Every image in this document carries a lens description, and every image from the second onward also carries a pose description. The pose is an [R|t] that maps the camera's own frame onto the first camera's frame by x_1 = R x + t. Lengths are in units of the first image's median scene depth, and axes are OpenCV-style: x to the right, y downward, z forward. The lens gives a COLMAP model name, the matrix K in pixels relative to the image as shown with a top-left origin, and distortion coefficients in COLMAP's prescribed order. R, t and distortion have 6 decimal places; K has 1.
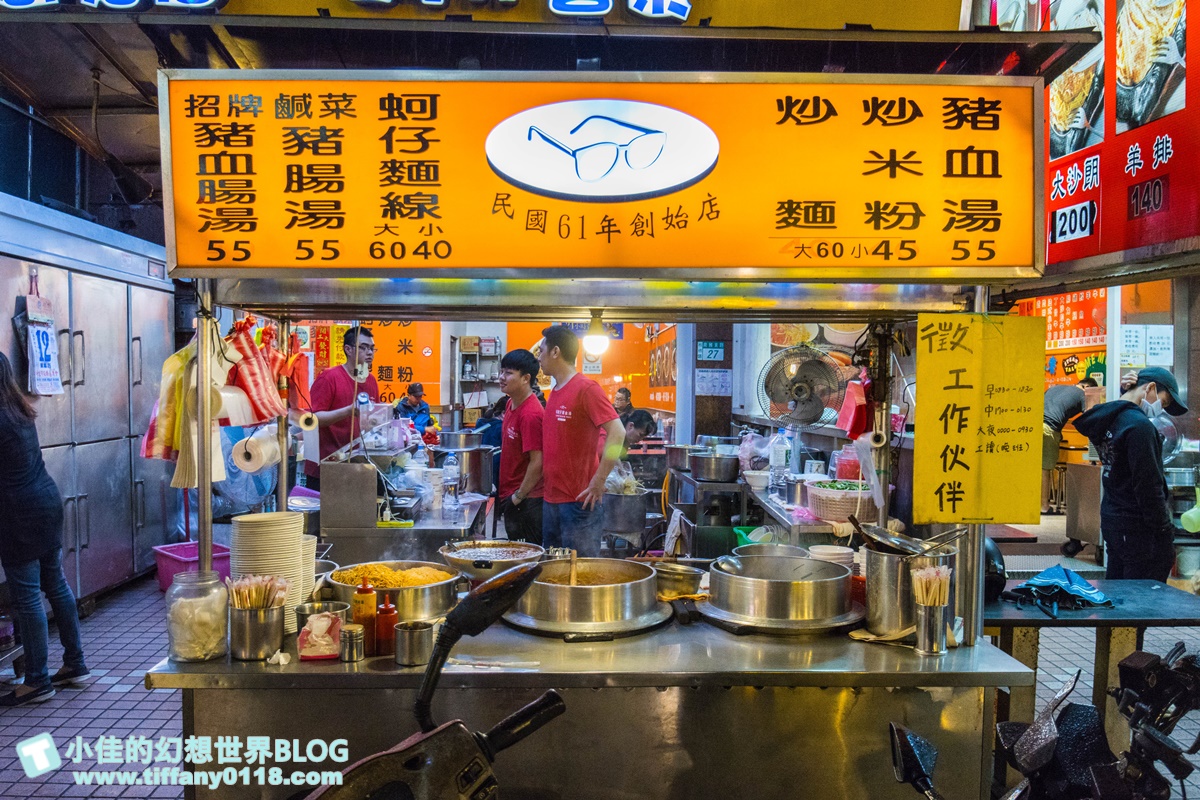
lens RADIAL K [[930.3, 0, 598.6], [0, 930.3, 401.8], [0, 0, 1]] dist [-0.043012, -0.005775]
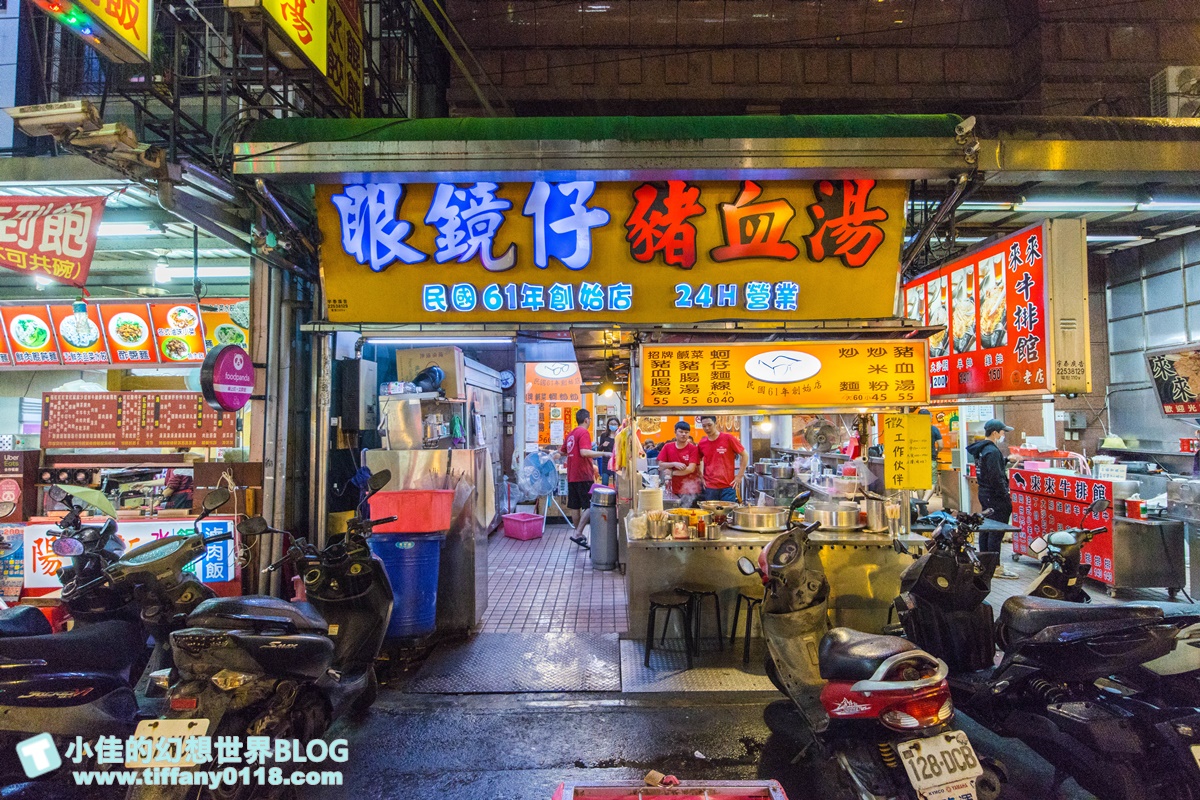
lens RADIAL K [[610.7, 0, 600.0], [0, 610.7, 400.9], [0, 0, 1]] dist [-0.007008, 0.001876]
pose [[0.999239, -0.016685, -0.035259, -0.496316], [0.014601, 0.998178, -0.058545, -0.043682], [0.036171, 0.057986, 0.997662, -0.974591]]
